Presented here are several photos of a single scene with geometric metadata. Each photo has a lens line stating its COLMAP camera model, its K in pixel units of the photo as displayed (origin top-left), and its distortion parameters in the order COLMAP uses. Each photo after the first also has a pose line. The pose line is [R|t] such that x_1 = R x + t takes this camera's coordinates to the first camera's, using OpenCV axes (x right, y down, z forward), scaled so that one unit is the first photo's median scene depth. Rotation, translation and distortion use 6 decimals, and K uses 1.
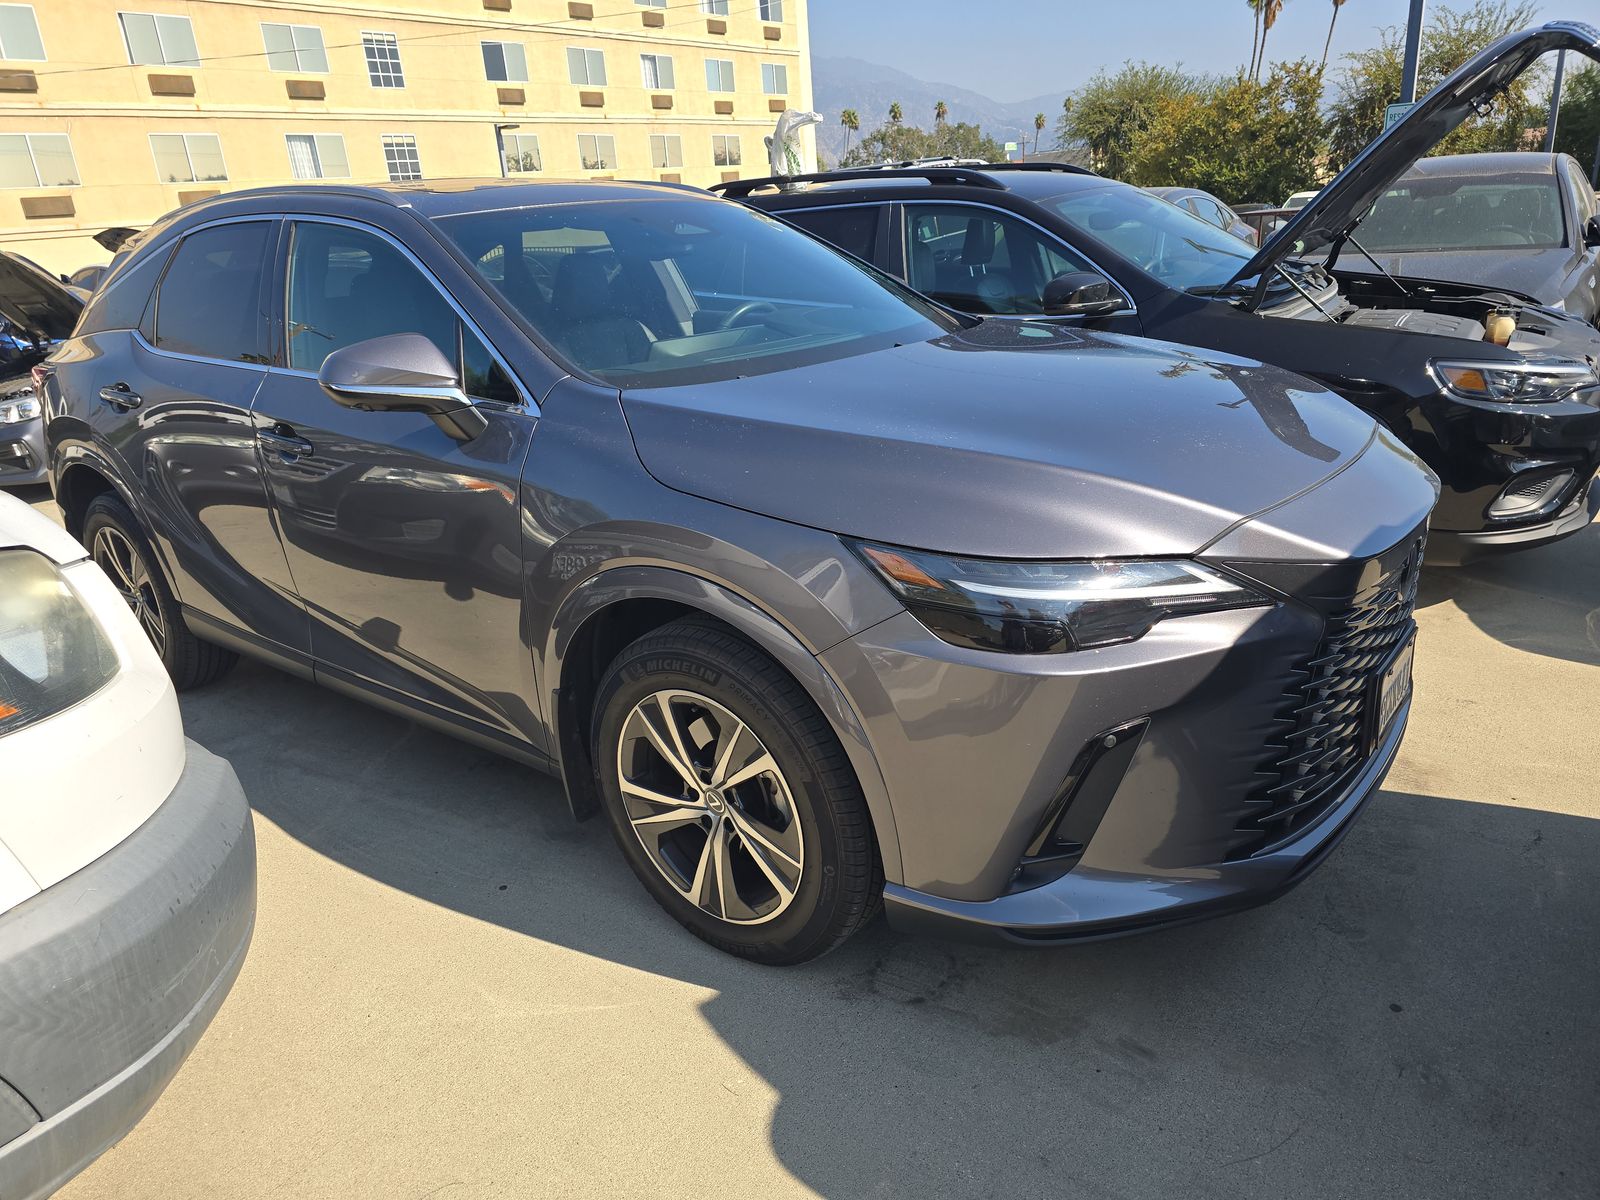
lens RADIAL K [[1077.3, 0, 800.0], [0, 1077.3, 600.0], [0, 0, 1]] dist [0.047671, -0.045089]
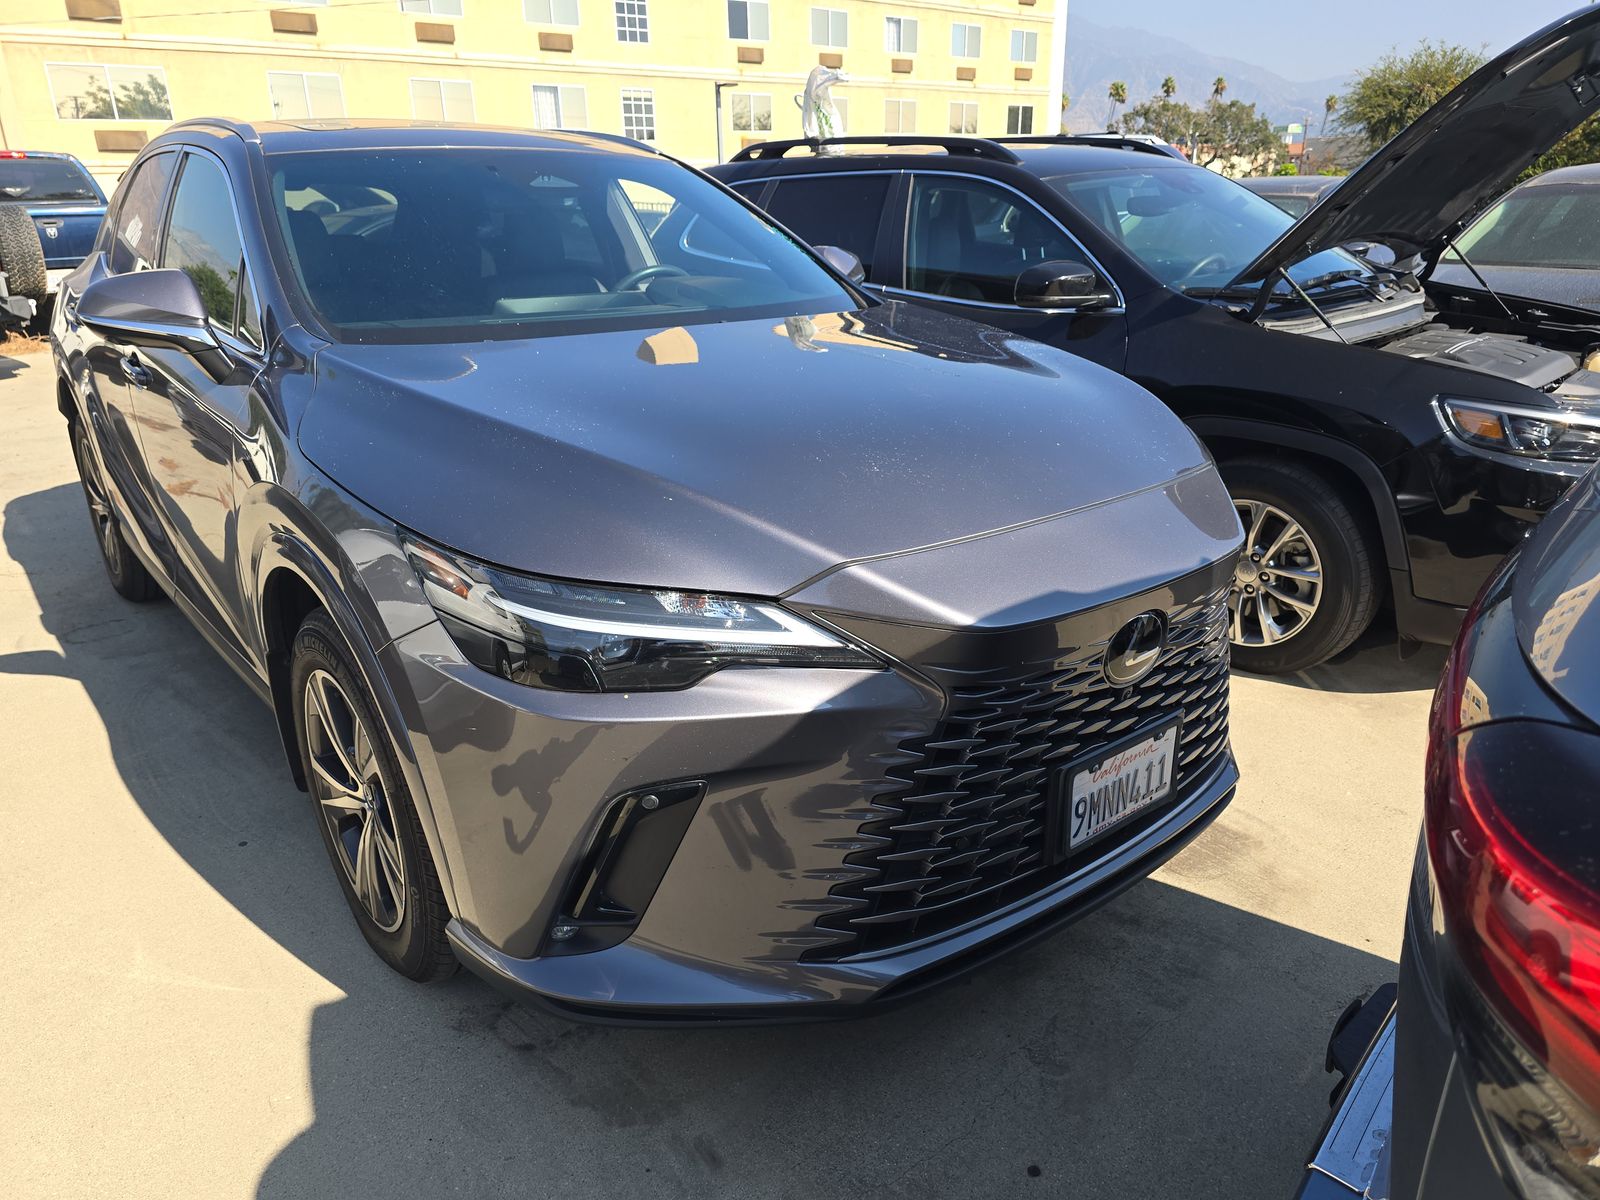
lens RADIAL K [[1086.1, 0, 800.0], [0, 1086.1, 600.0], [0, 0, 1]] dist [0.028039, -0.023710]
pose [[0.975513, 0.125600, -0.180552, 0.193956], [-0.121280, 0.992008, 0.034818, -0.025953], [0.183482, -0.012068, 0.982949, 0.065369]]
